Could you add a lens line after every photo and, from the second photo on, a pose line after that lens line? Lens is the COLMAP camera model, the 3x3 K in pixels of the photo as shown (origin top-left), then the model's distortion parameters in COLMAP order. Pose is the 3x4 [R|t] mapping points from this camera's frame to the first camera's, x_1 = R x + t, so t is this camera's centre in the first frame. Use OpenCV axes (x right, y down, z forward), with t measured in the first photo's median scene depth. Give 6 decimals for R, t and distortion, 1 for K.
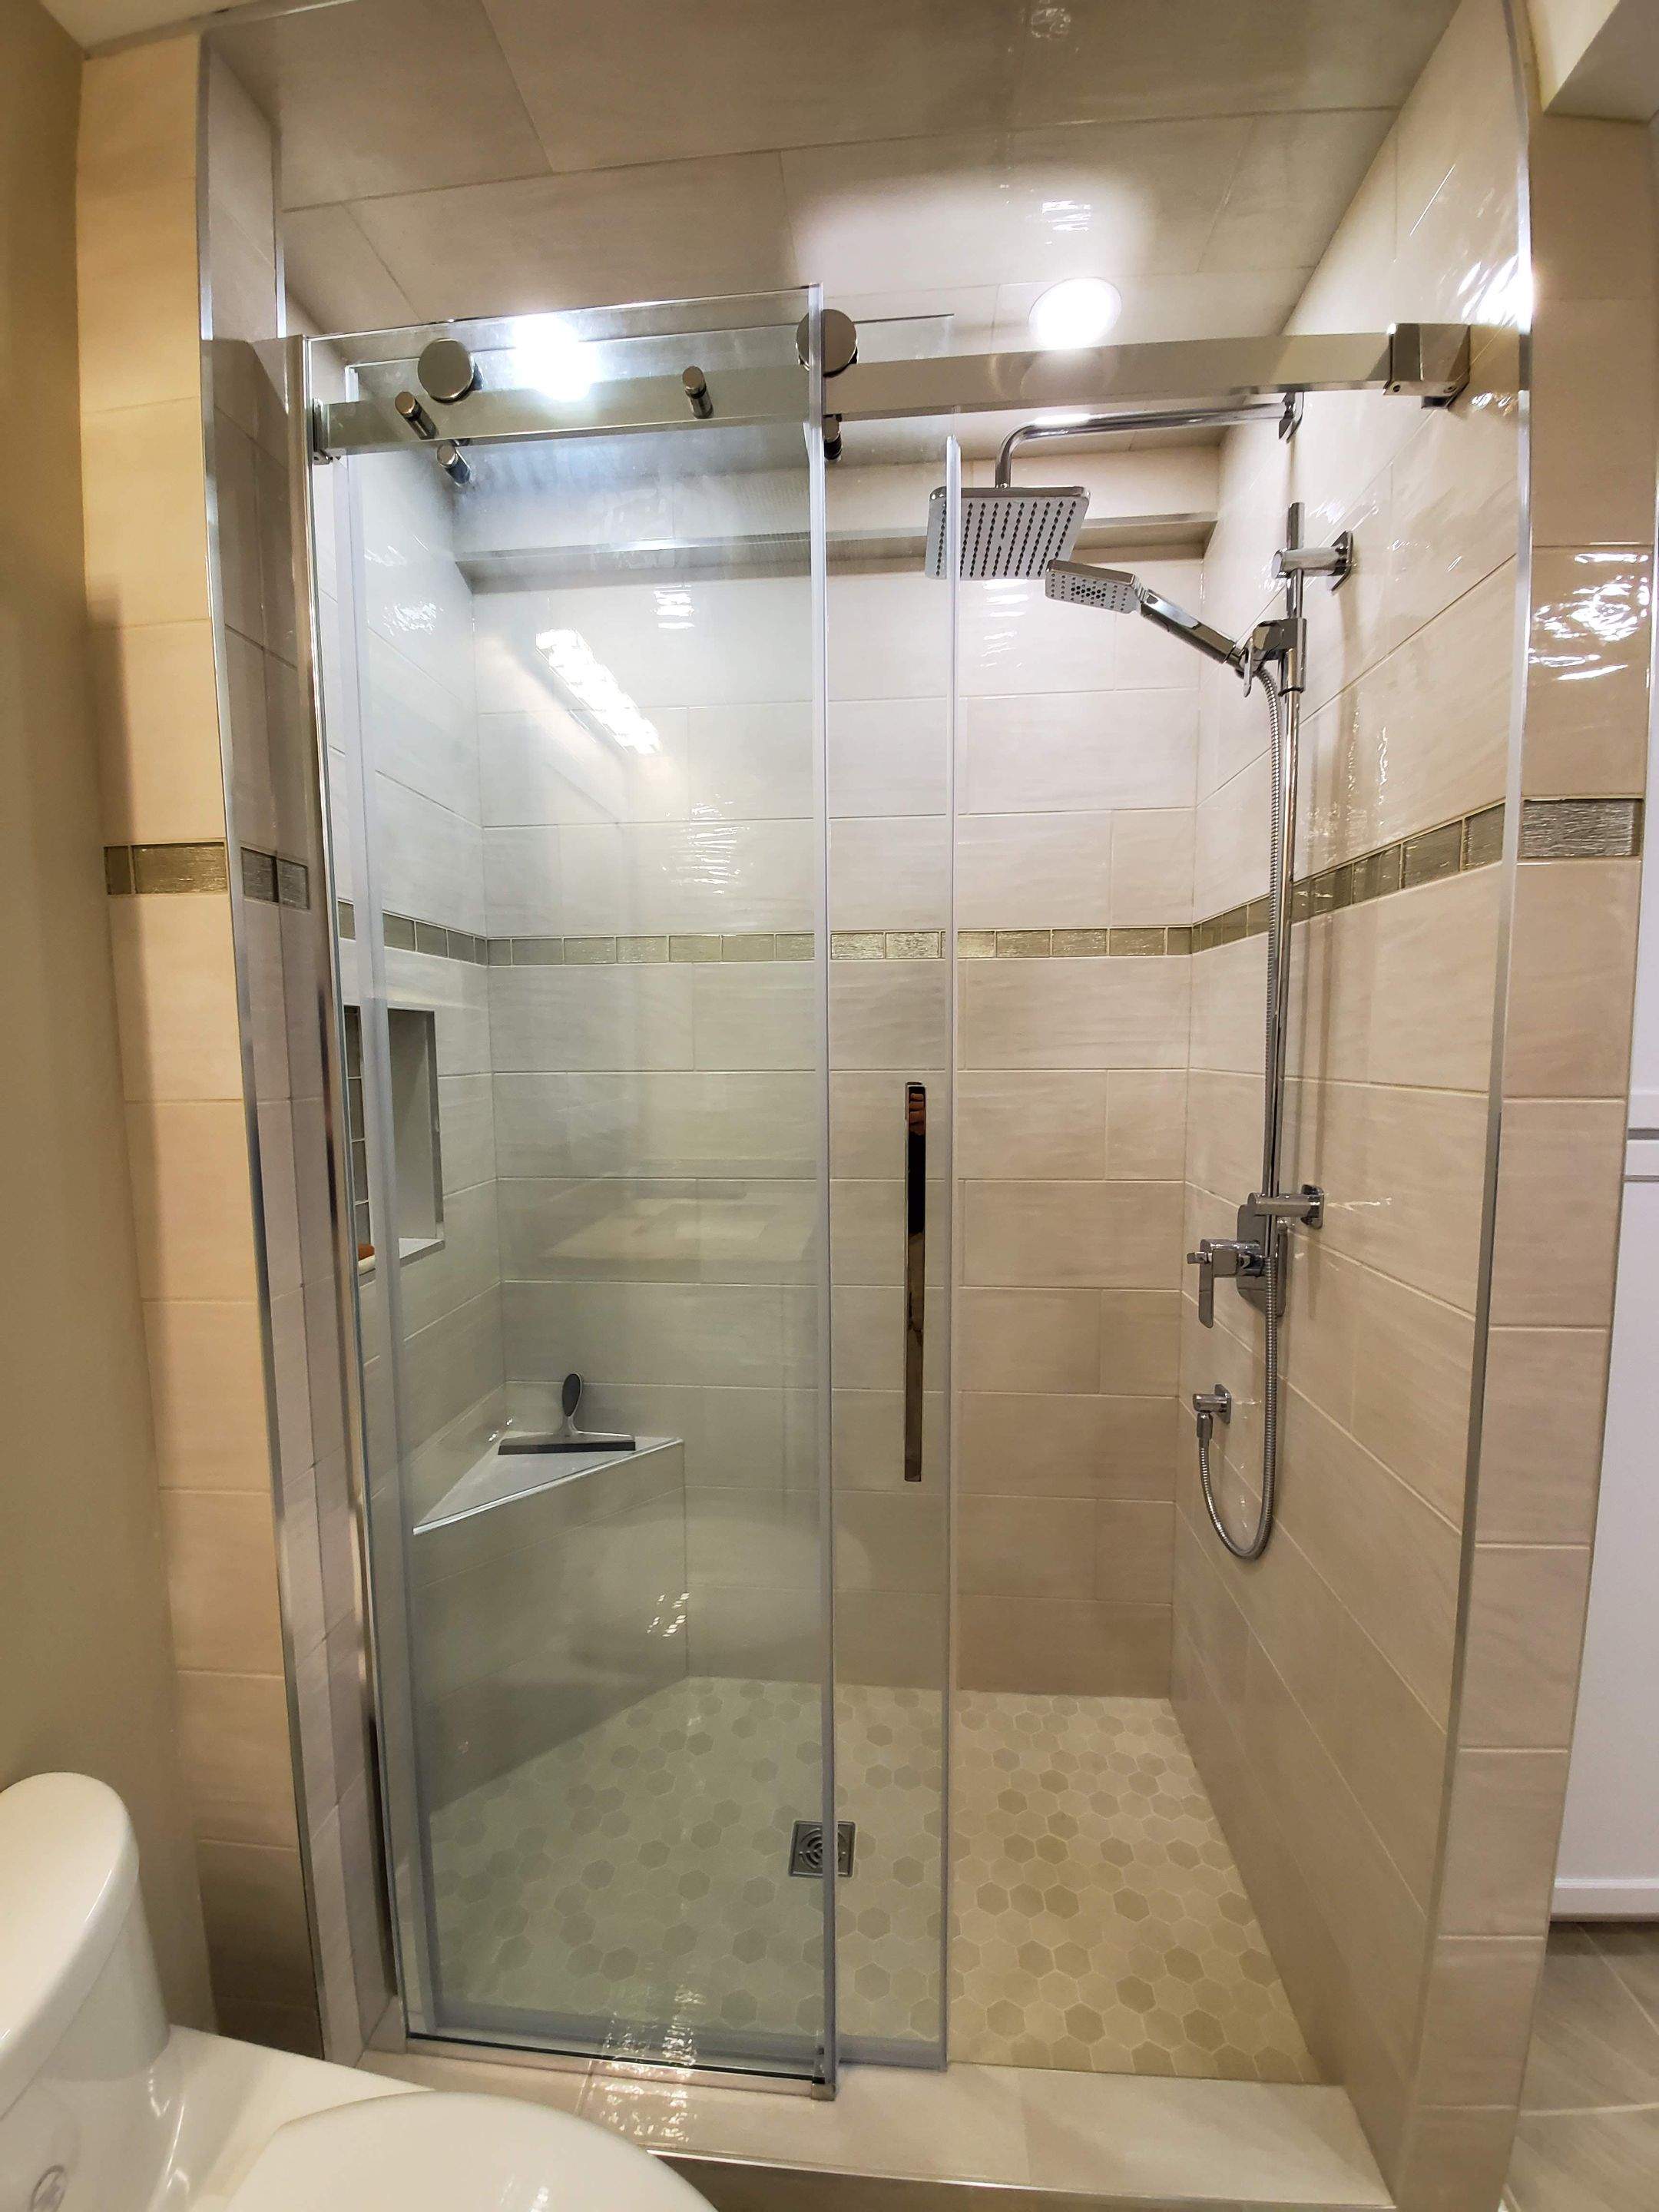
lens RADIAL K [[872.9, 0, 825.5], [0, 872.9, 1122.0], [0, 0, 1]] dist [0.005338, -0.011708]
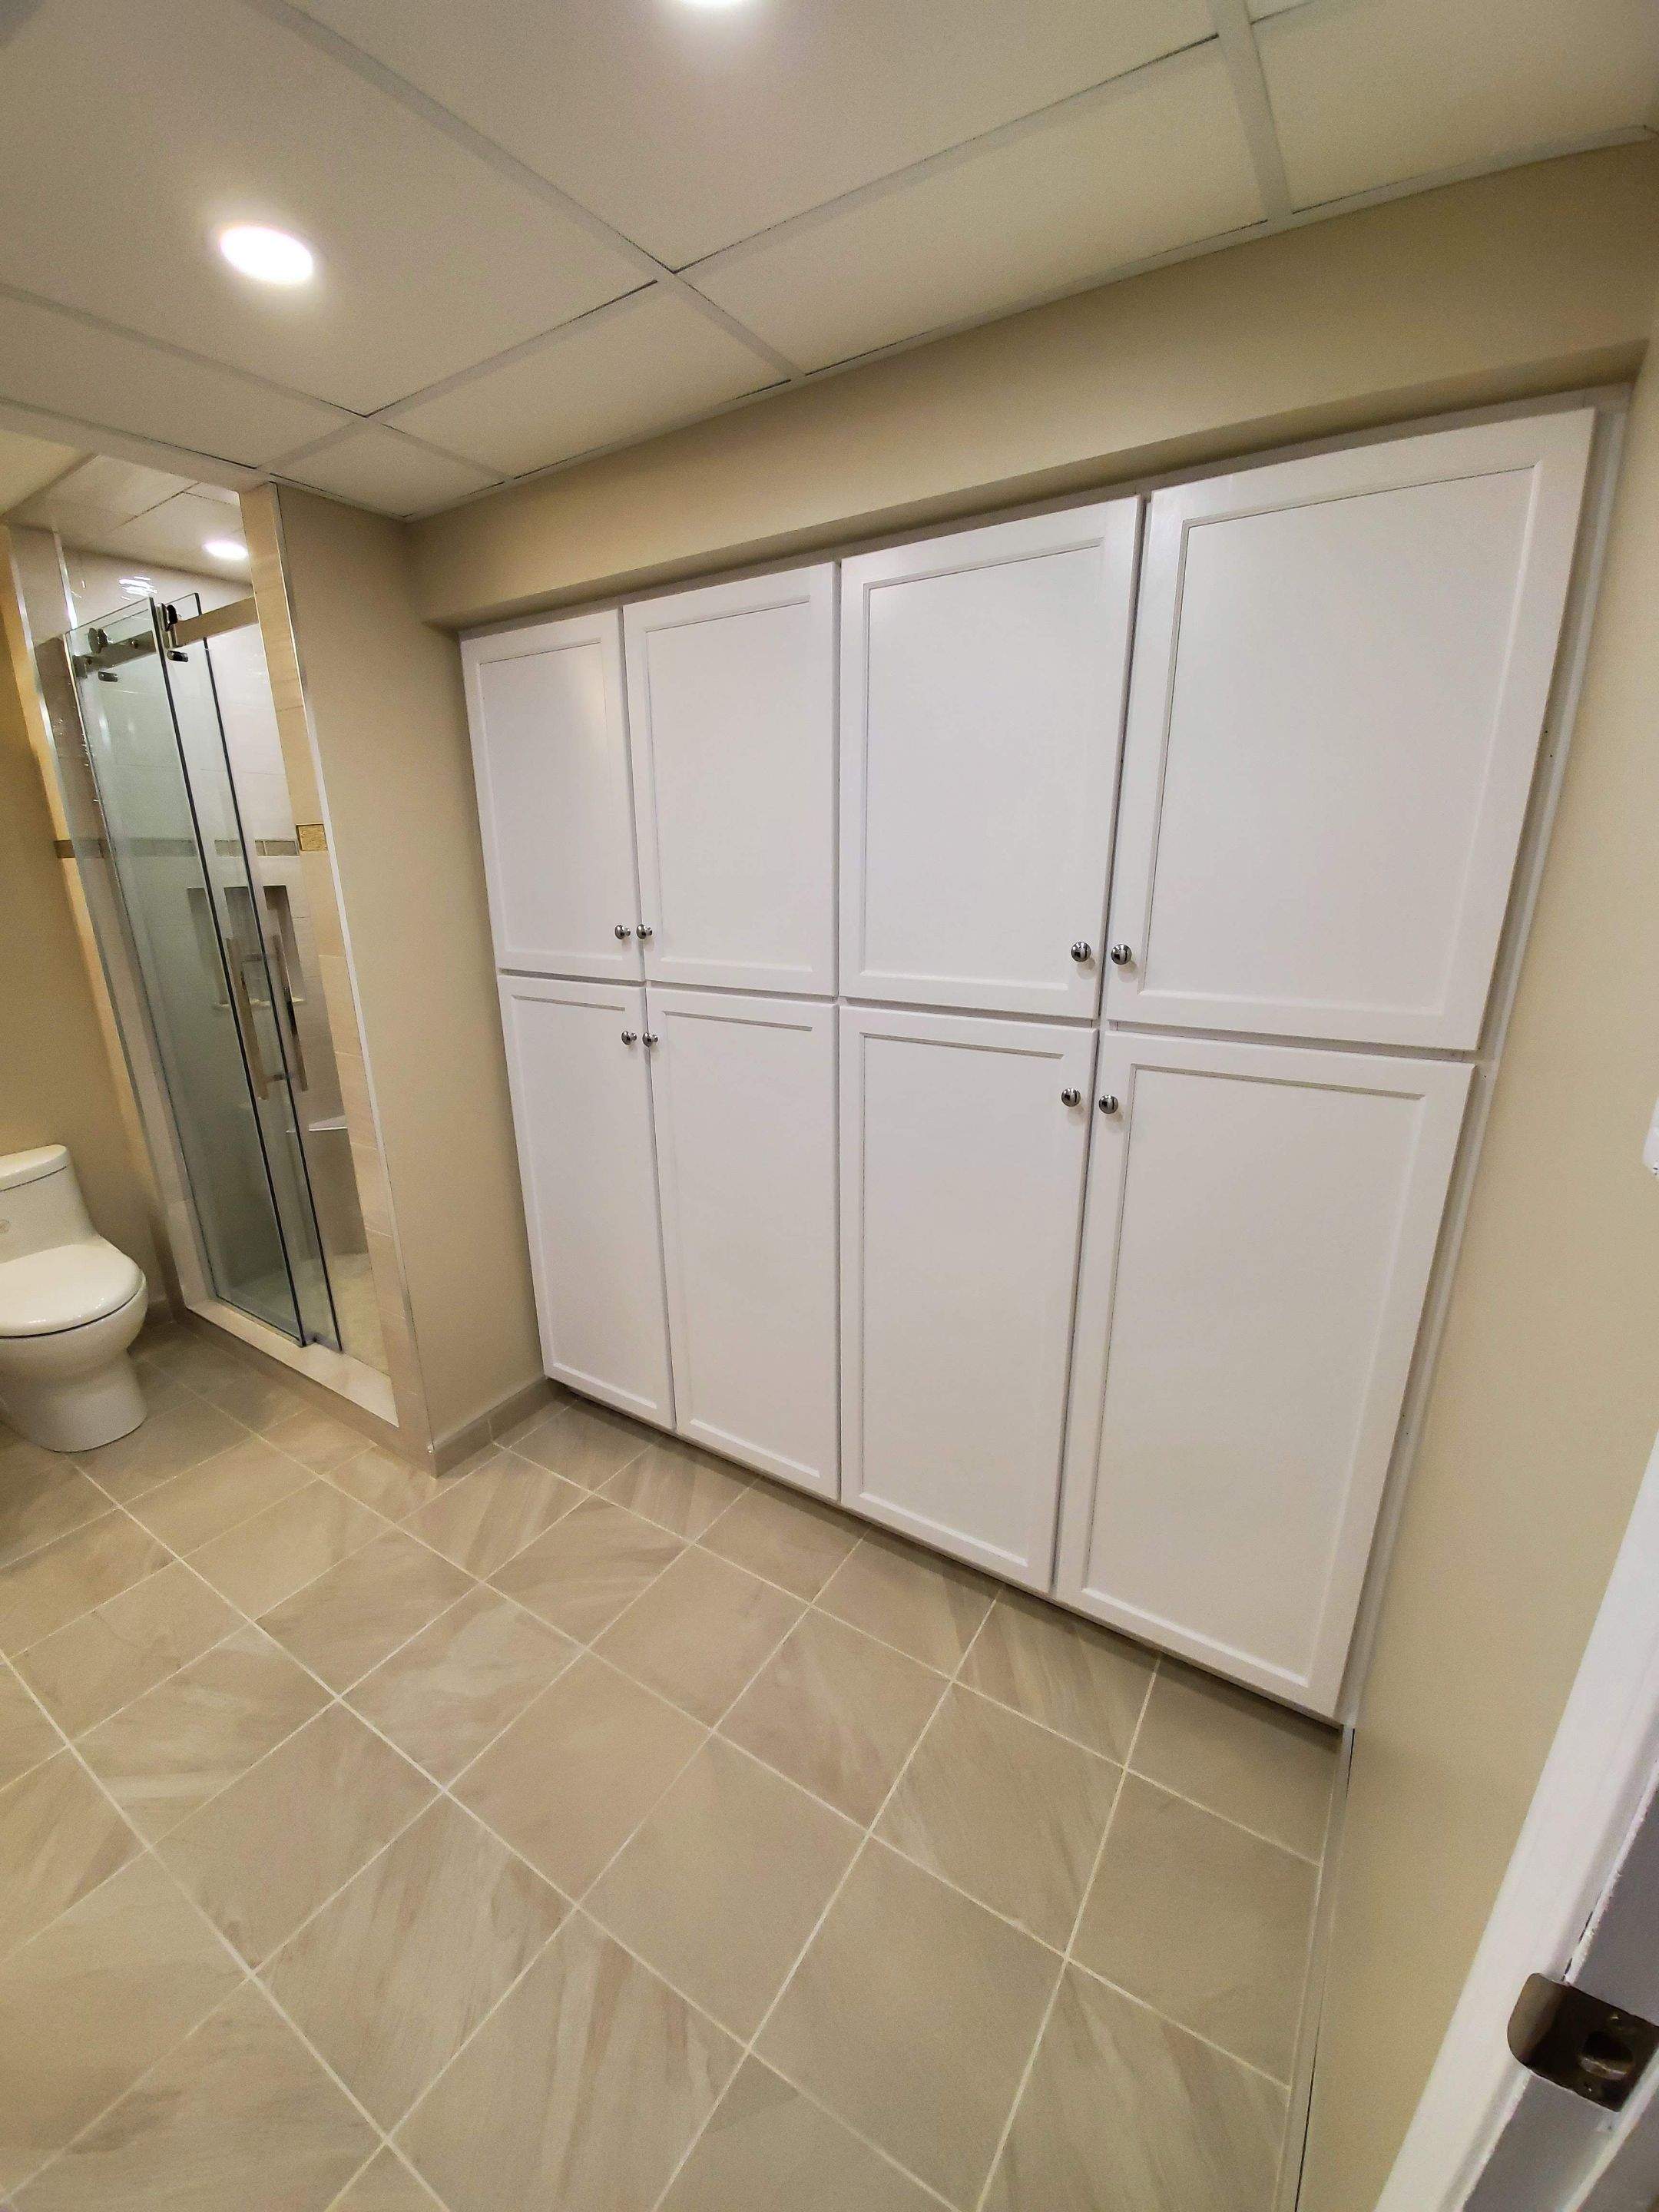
lens RADIAL K [[872.9, 0, 820.5], [0, 872.9, 1122.5], [0, 0, 1]] dist [0.005338, -0.011708]
pose [[0.883491, 0.135306, -0.448481, 1.899536], [-0.039215, 0.975380, 0.217018, -0.091907], [0.466803, -0.174146, 0.867045, -0.307374]]
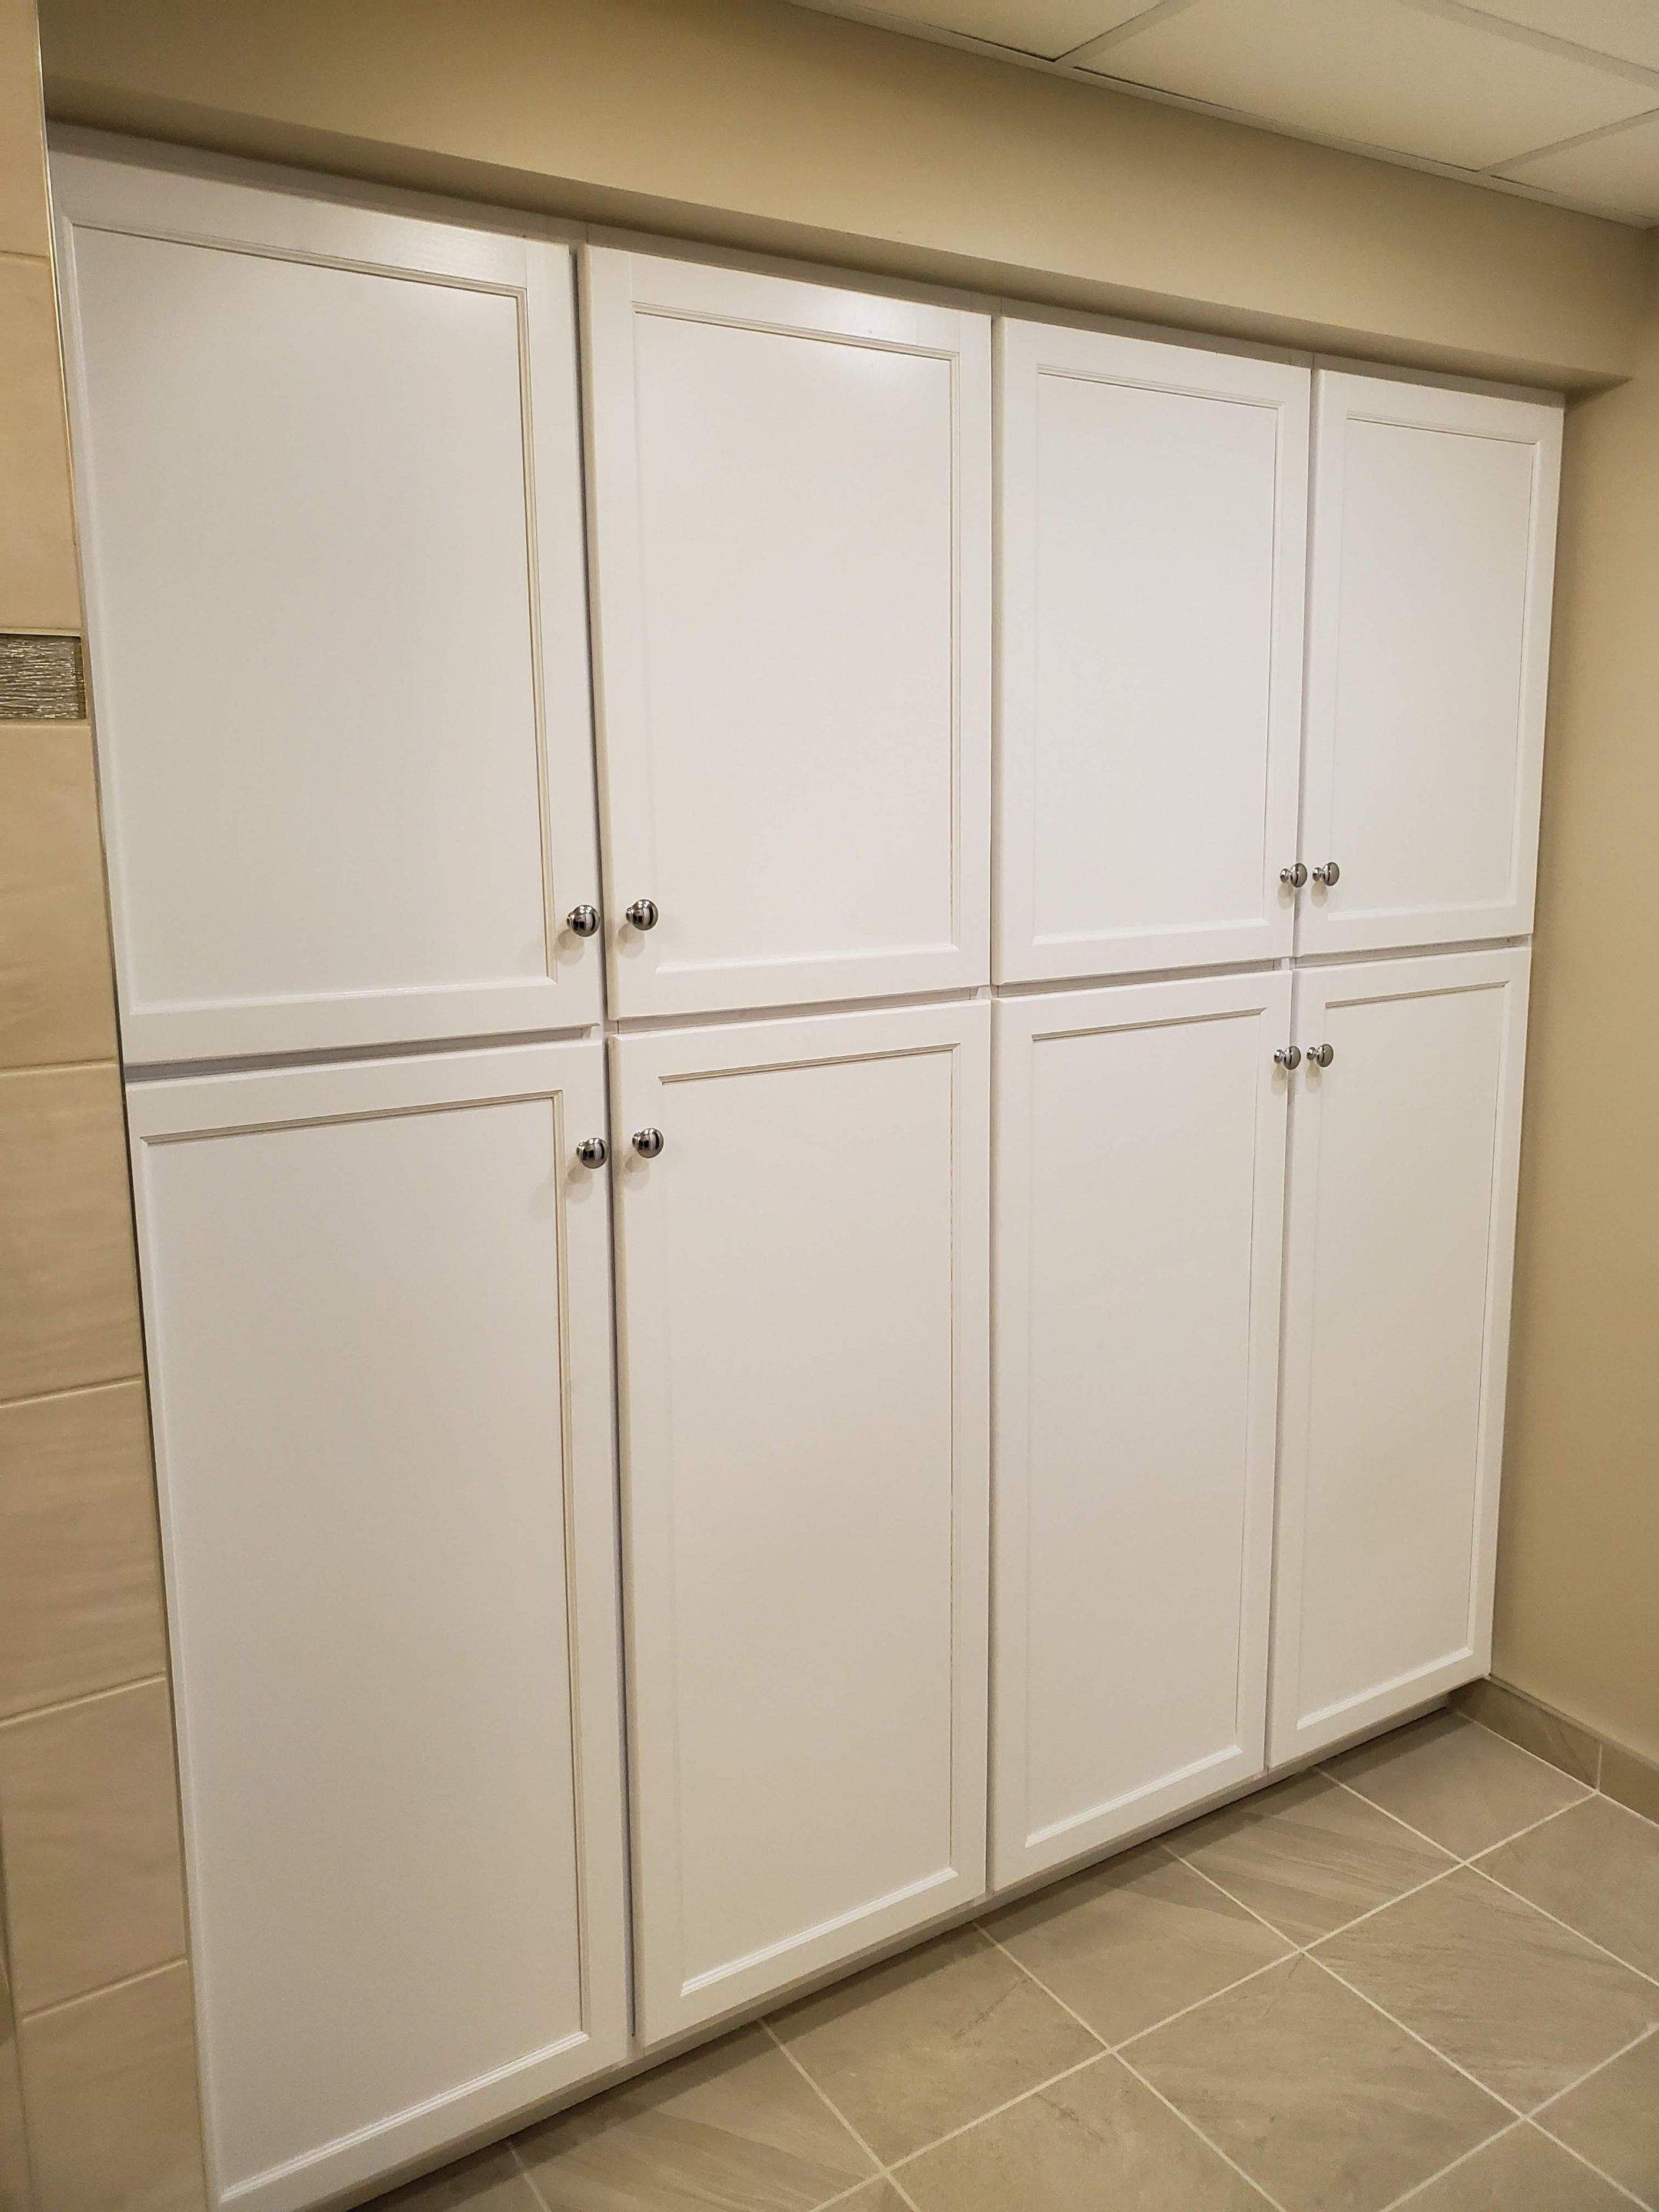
lens RADIAL K [[1710.5, 0, 821.5], [0, 1710.5, 1062.8], [0, 0, 1]] dist [0.014482, 0.002805]
pose [[0.796843, -0.099455, 0.595945, 0.327490], [0.057243, 0.994349, 0.089404, -0.070586], [-0.601469, -0.037128, 0.798033, -0.281134]]
